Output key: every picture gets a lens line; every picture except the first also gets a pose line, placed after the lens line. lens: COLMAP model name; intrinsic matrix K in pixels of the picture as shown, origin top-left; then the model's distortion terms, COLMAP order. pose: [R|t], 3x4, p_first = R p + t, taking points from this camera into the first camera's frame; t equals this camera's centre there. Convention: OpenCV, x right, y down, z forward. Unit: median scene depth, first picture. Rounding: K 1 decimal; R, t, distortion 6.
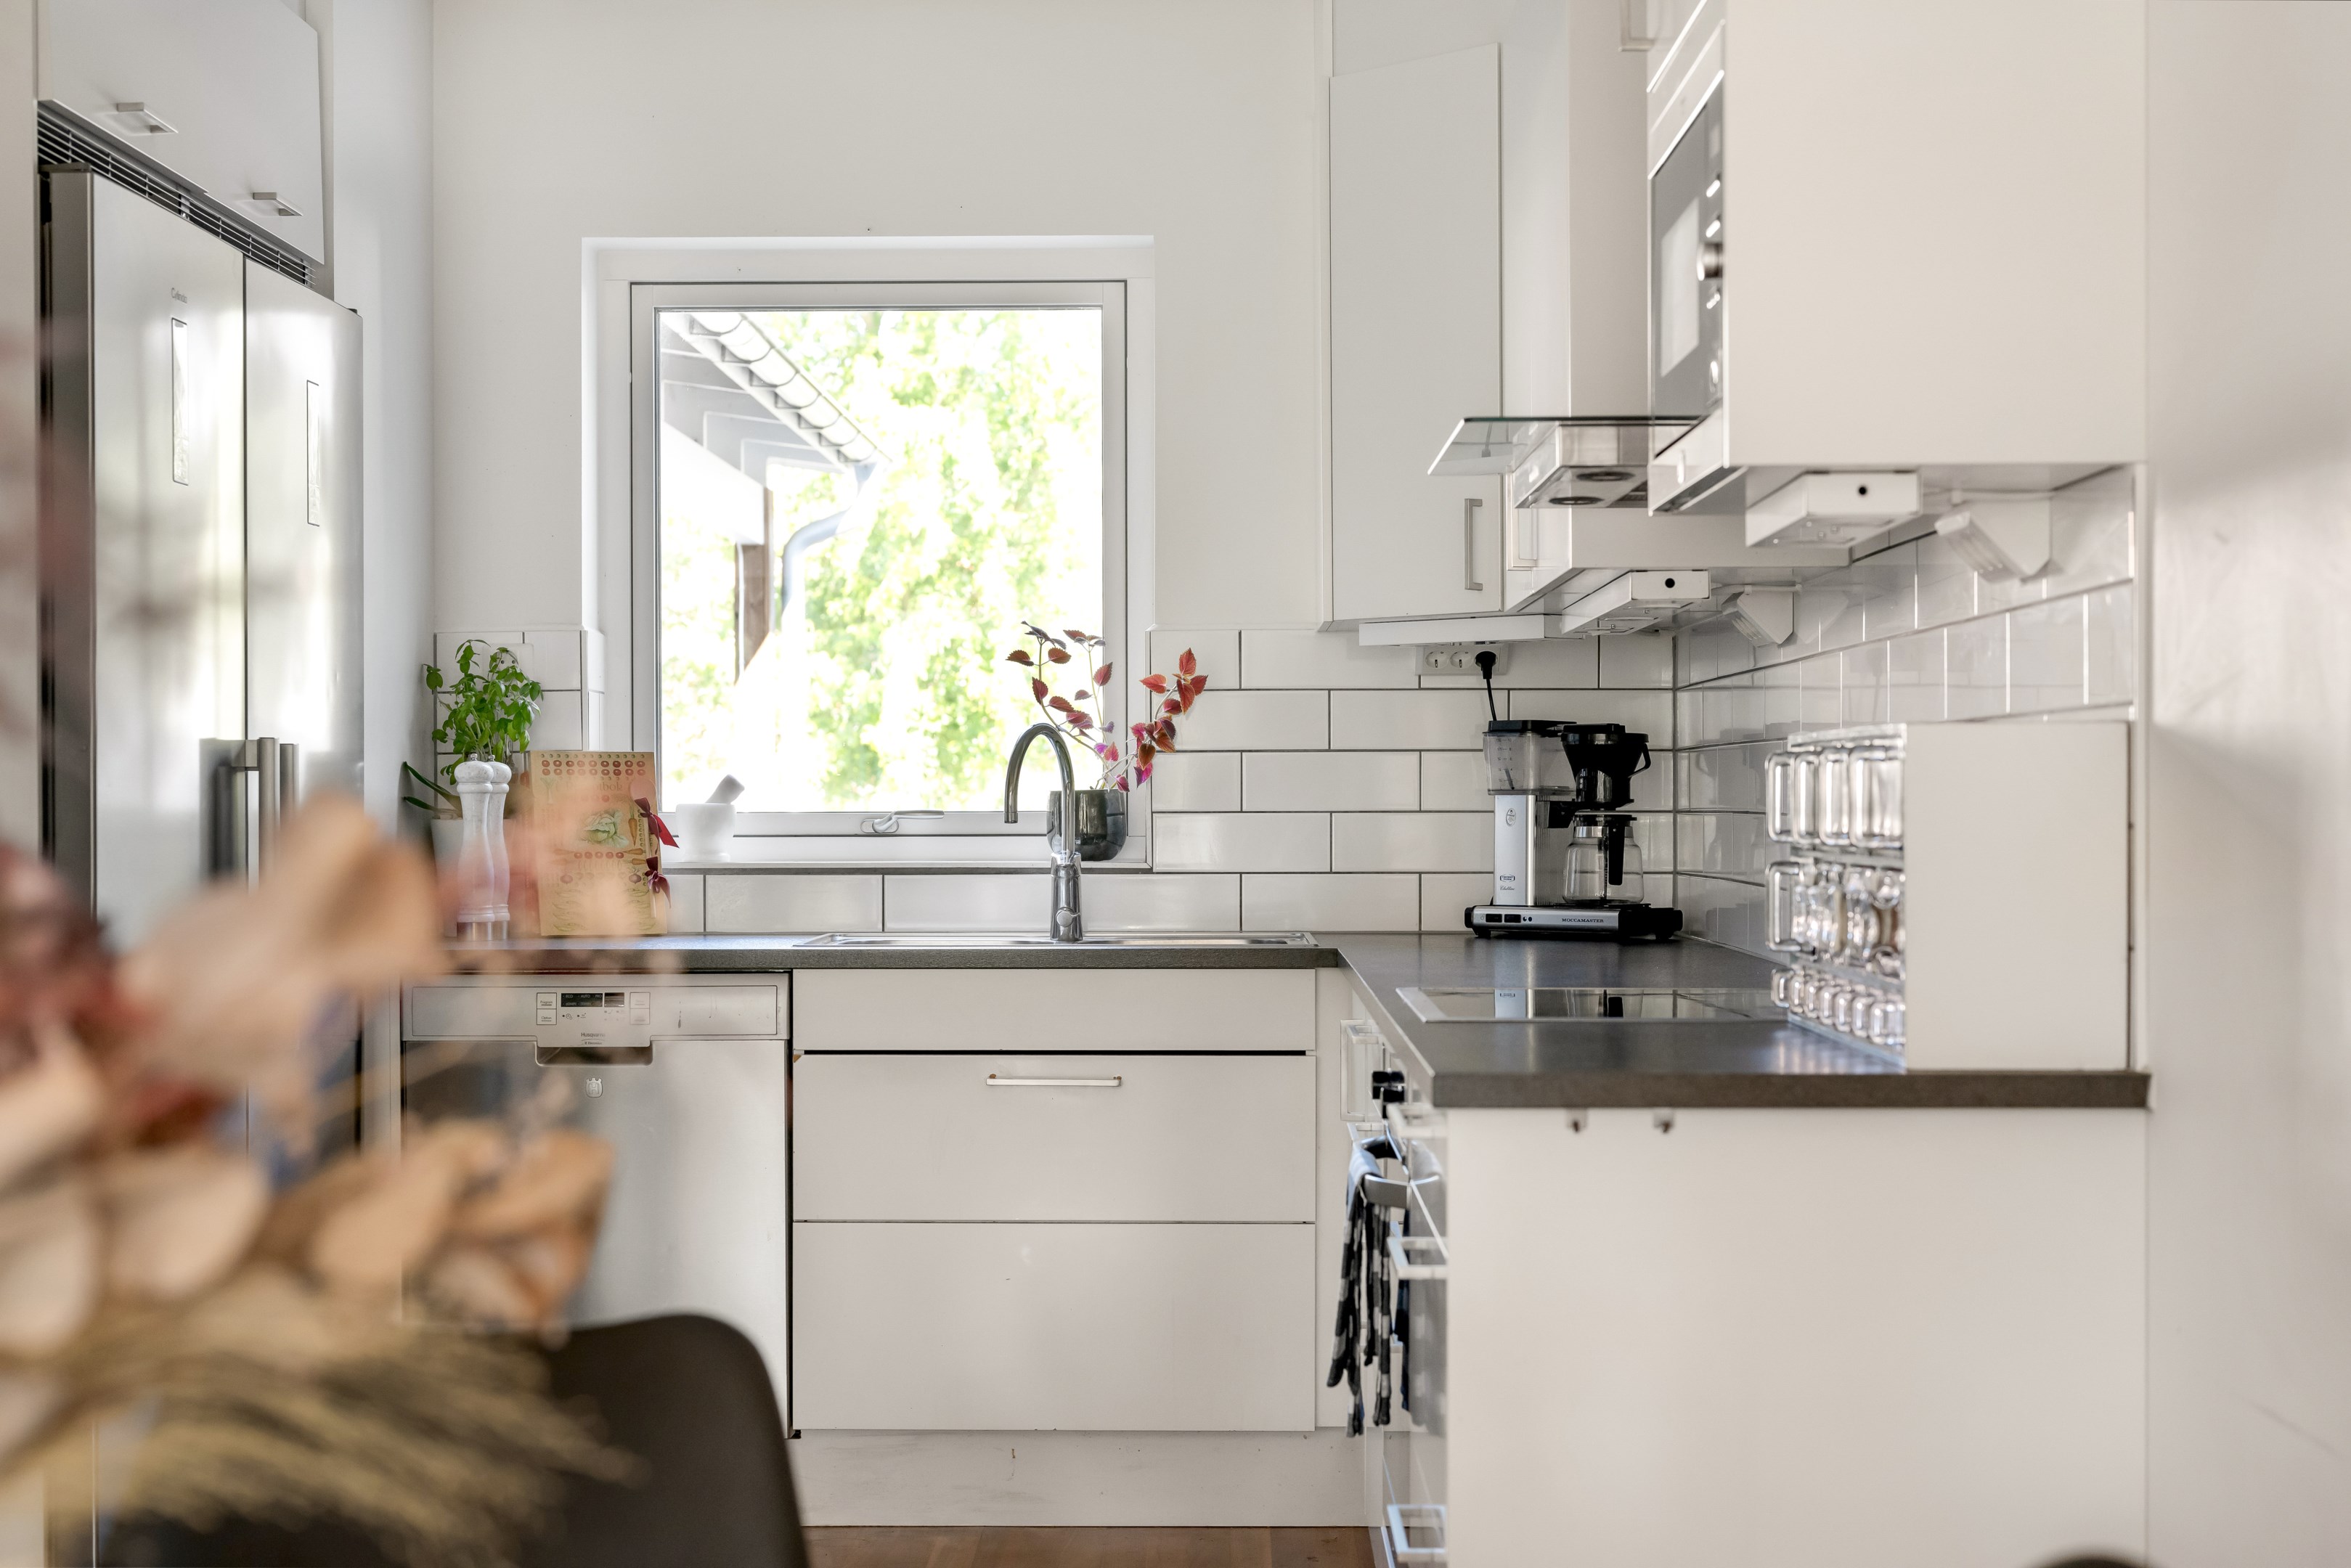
lens RADIAL K [[3357.8, 0, 1174.2], [0, 3357.8, 790.4], [0, 0, 1]] dist [-0.009607, 0.000000]
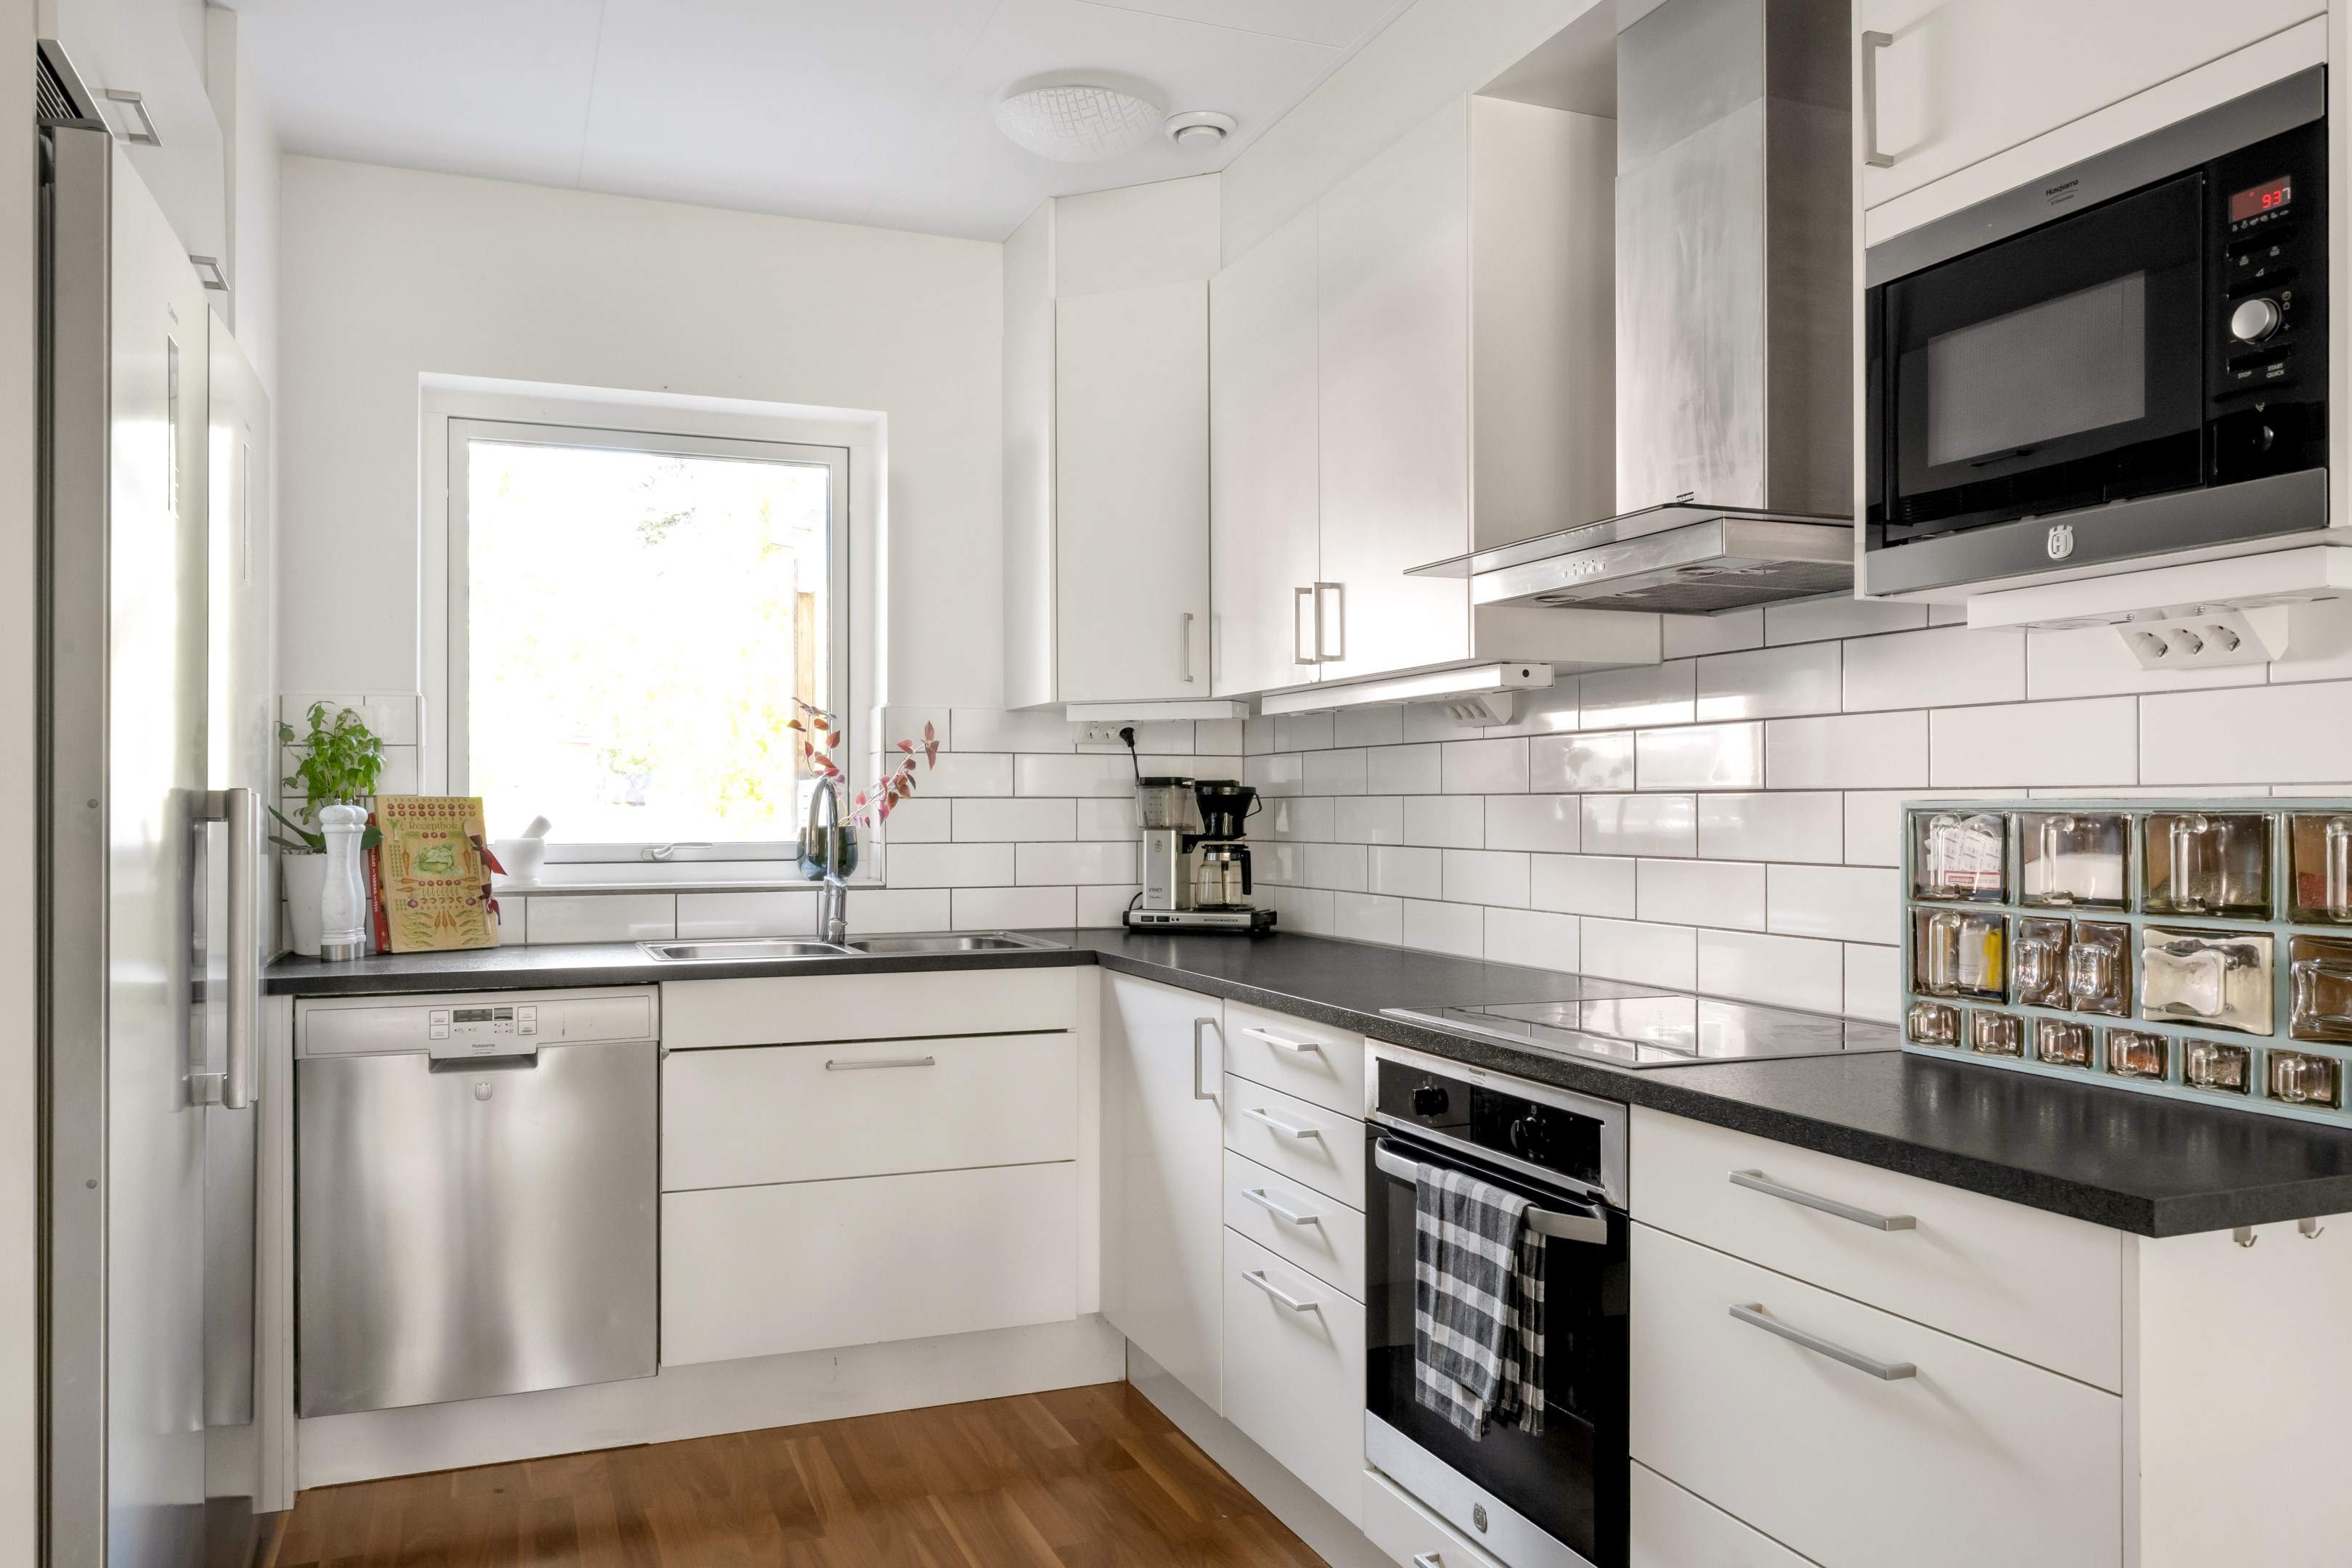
lens RADIAL K [[1694.1, 0, 1178.4], [0, 1694.1, 778.7], [0, 0, 1]] dist [-0.004874, 0.007739]
pose [[0.921428, 0.007736, 0.388472, -0.164188], [-0.001127, 0.999851, -0.017236, -0.007891], [-0.388548, 0.015444, 0.921299, 0.341997]]
